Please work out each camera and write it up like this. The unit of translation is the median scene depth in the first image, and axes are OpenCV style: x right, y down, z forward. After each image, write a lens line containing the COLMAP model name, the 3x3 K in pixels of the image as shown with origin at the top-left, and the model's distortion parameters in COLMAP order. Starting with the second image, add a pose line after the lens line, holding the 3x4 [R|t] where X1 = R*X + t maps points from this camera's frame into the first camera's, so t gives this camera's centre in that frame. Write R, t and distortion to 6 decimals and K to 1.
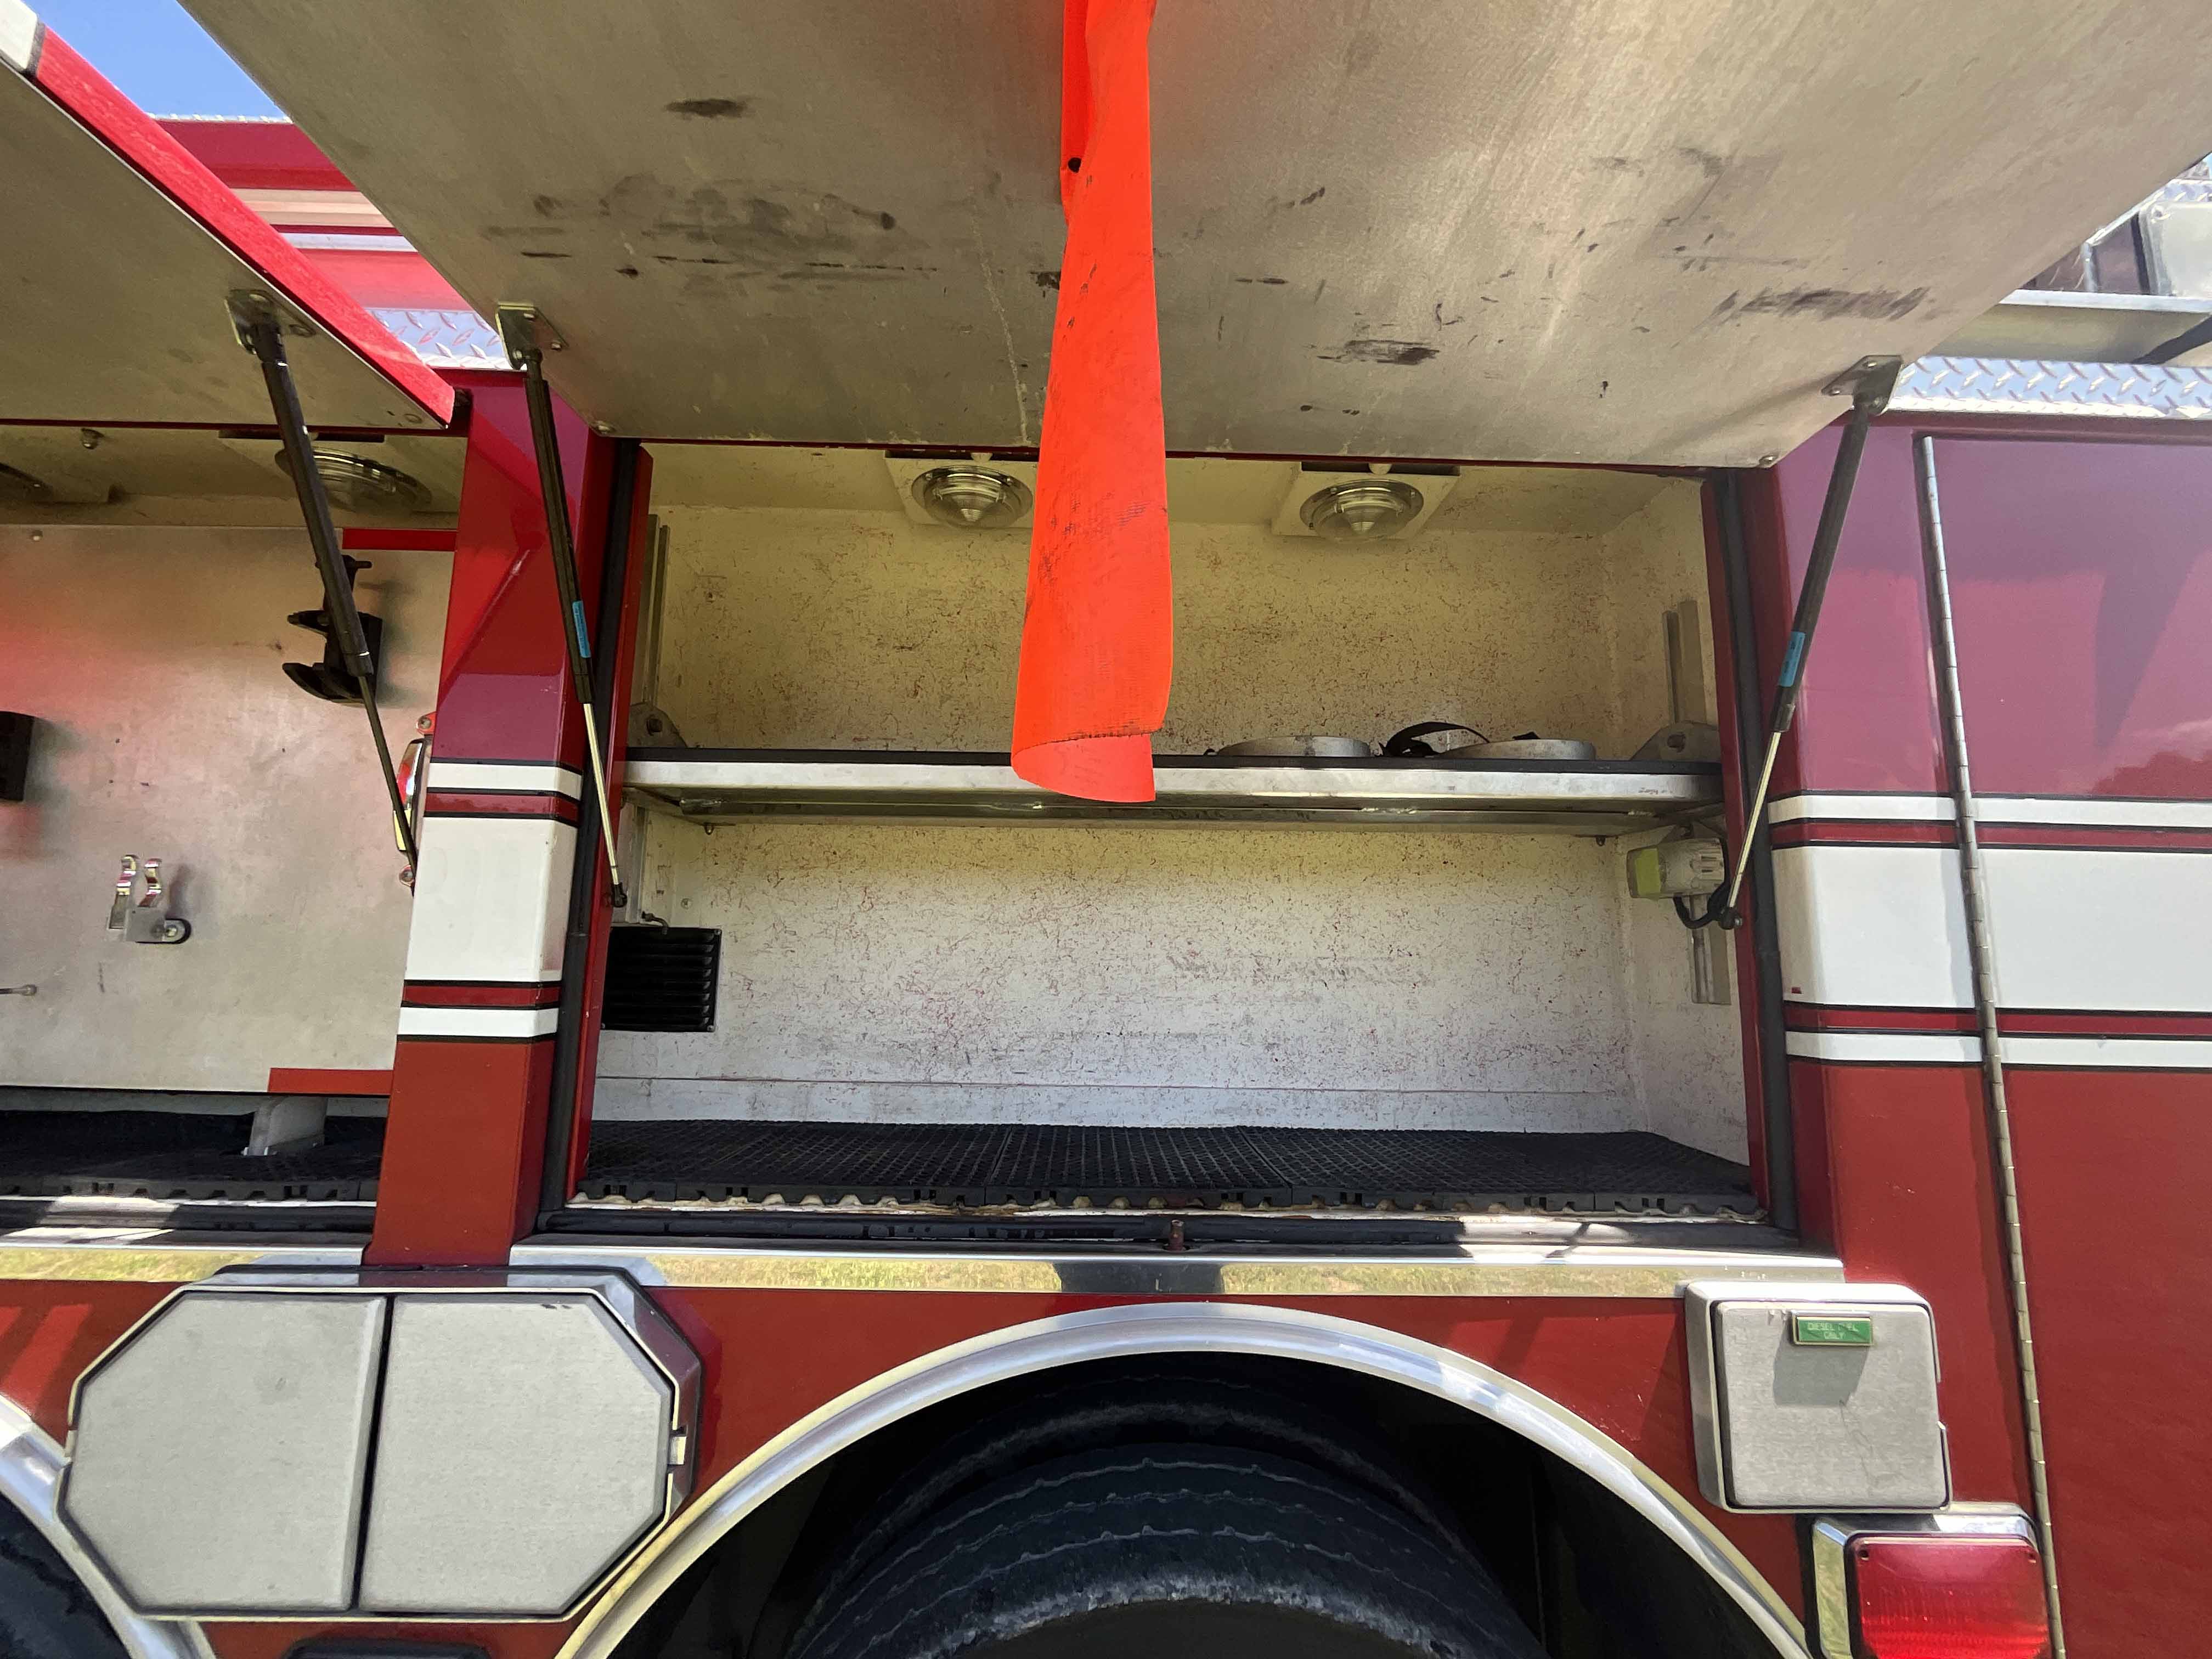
lens RADIAL K [[959.0, 0, 1099.4], [0, 959.0, 825.2], [0, 0, 1]] dist [0.000924, 0.000199]
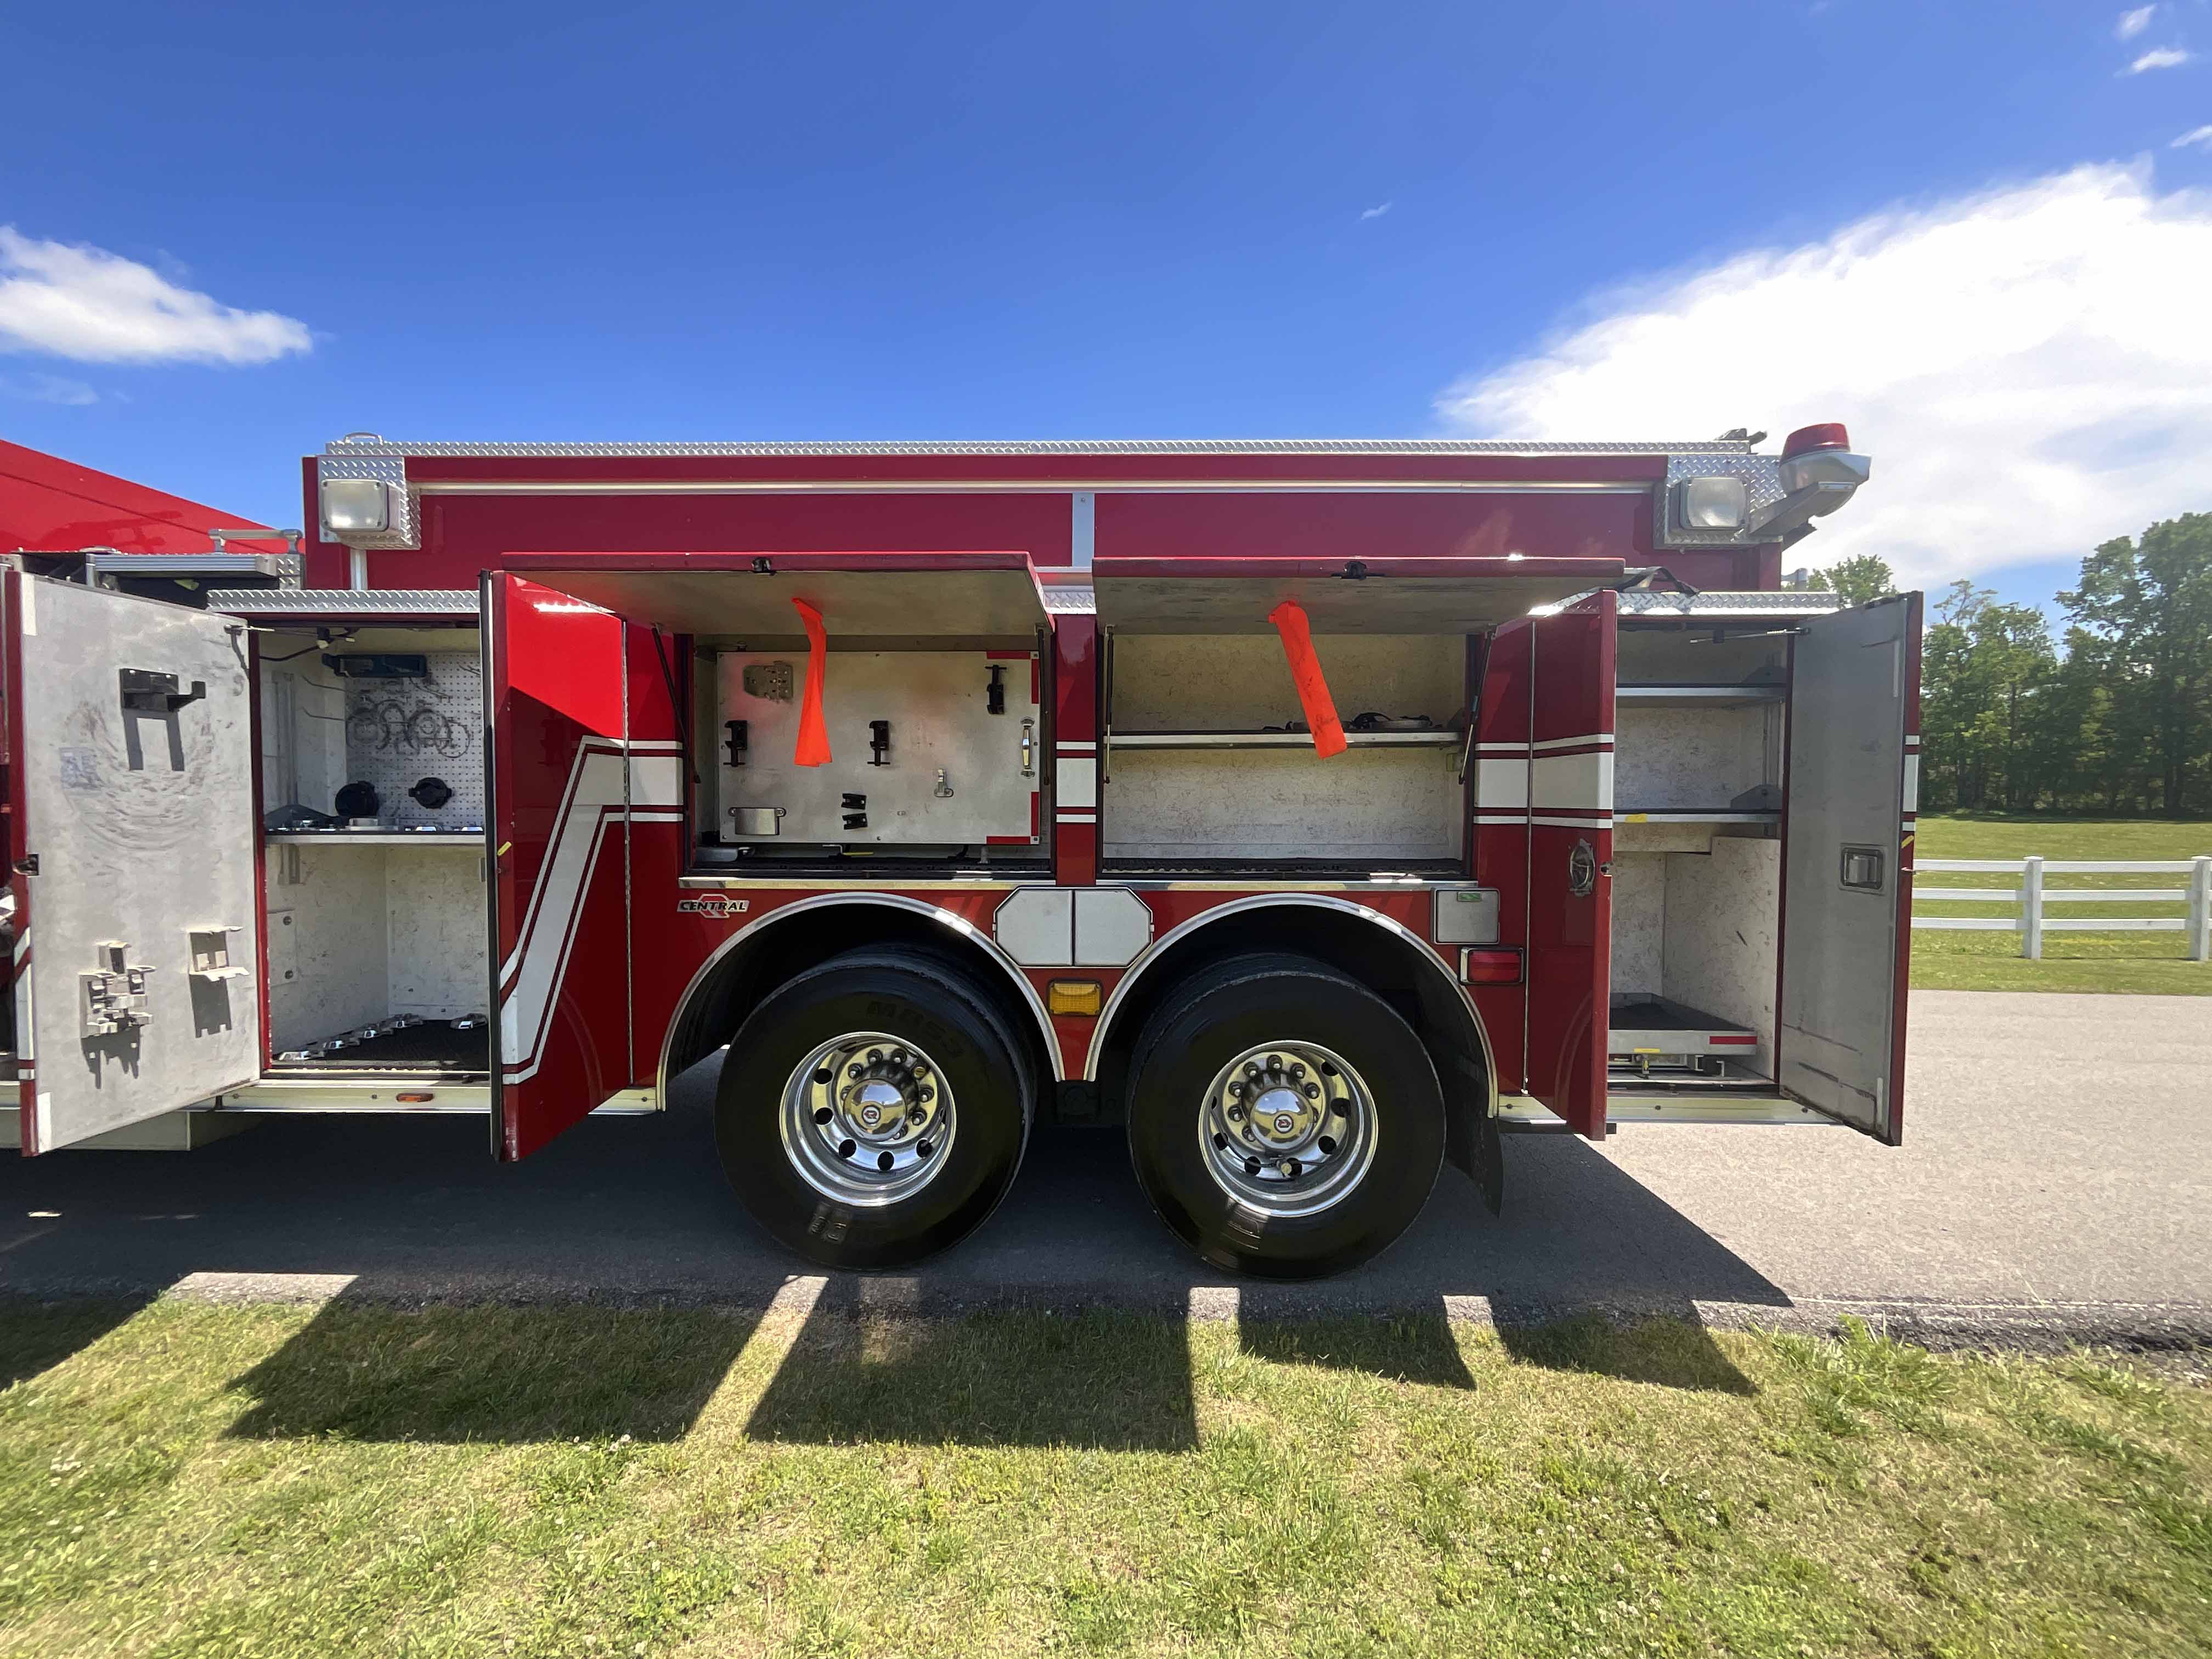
lens RADIAL K [[897.5, 0, 1105.1], [0, 897.5, 834.2], [0, 0, 1]] dist [0.003716, -0.000648]
pose [[0.999411, -0.014298, -0.031186, -0.424336], [0.019605, 0.983990, 0.177140, -0.279973], [0.028154, -0.177647, 0.983691, -1.997130]]
